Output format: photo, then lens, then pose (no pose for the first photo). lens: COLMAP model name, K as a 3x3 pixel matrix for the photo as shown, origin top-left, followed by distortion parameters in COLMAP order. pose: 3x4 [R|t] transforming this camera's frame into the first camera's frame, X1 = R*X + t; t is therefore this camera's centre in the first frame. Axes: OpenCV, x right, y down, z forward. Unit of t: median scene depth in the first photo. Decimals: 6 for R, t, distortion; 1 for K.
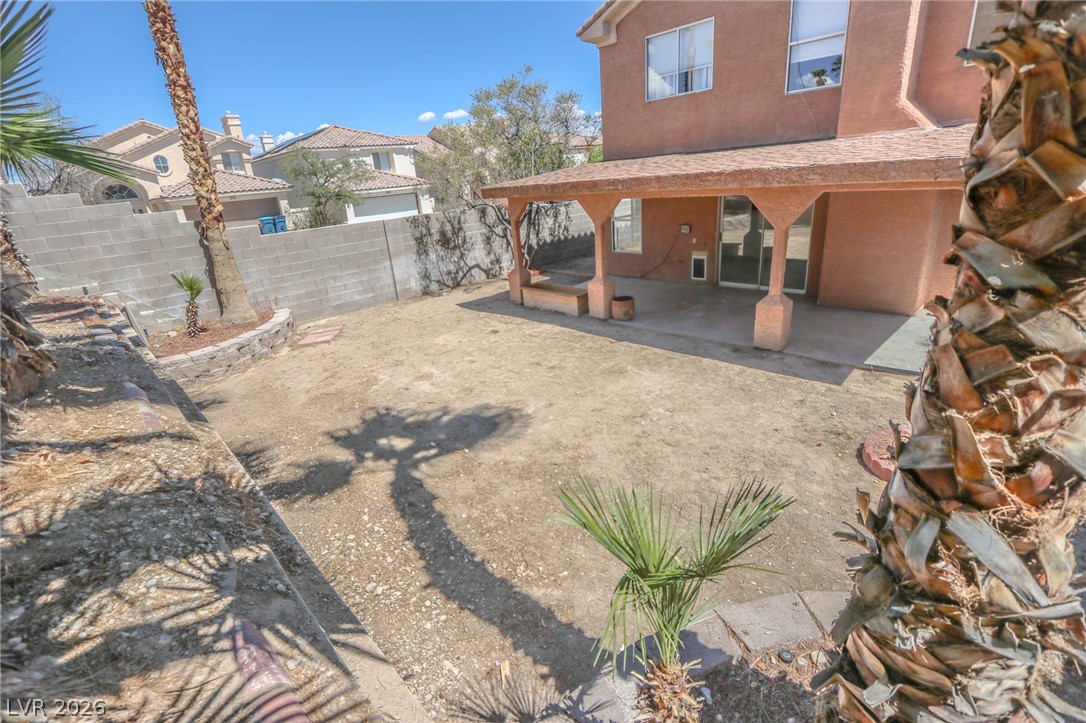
lens RADIAL K [[499.8, 0, 539.8], [0, 499.8, 364.8], [0, 0, 1]] dist [-0.015447, 0.001448]
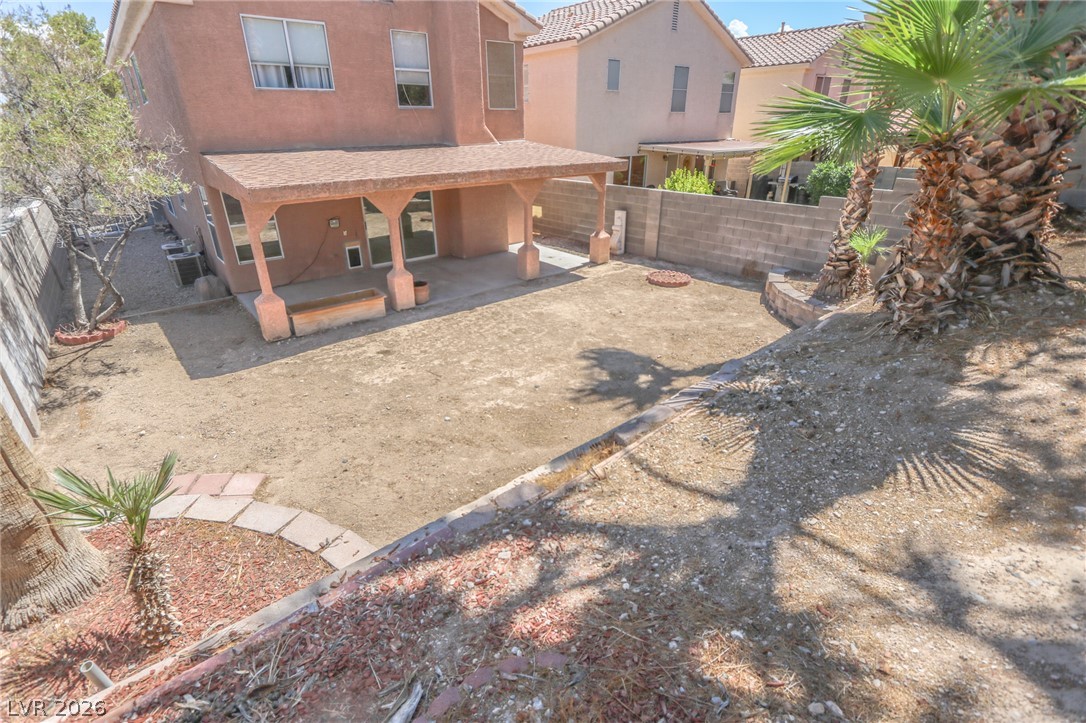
lens RADIAL K [[499.8, 0, 539.6], [0, 499.8, 358.2], [0, 0, 1]] dist [-0.015447, 0.001448]
pose [[0.063633, -0.347011, 0.935700, -0.963772], [0.357583, 0.883274, 0.303251, -0.243686], [-0.931711, 0.315294, 0.180291, 0.663344]]
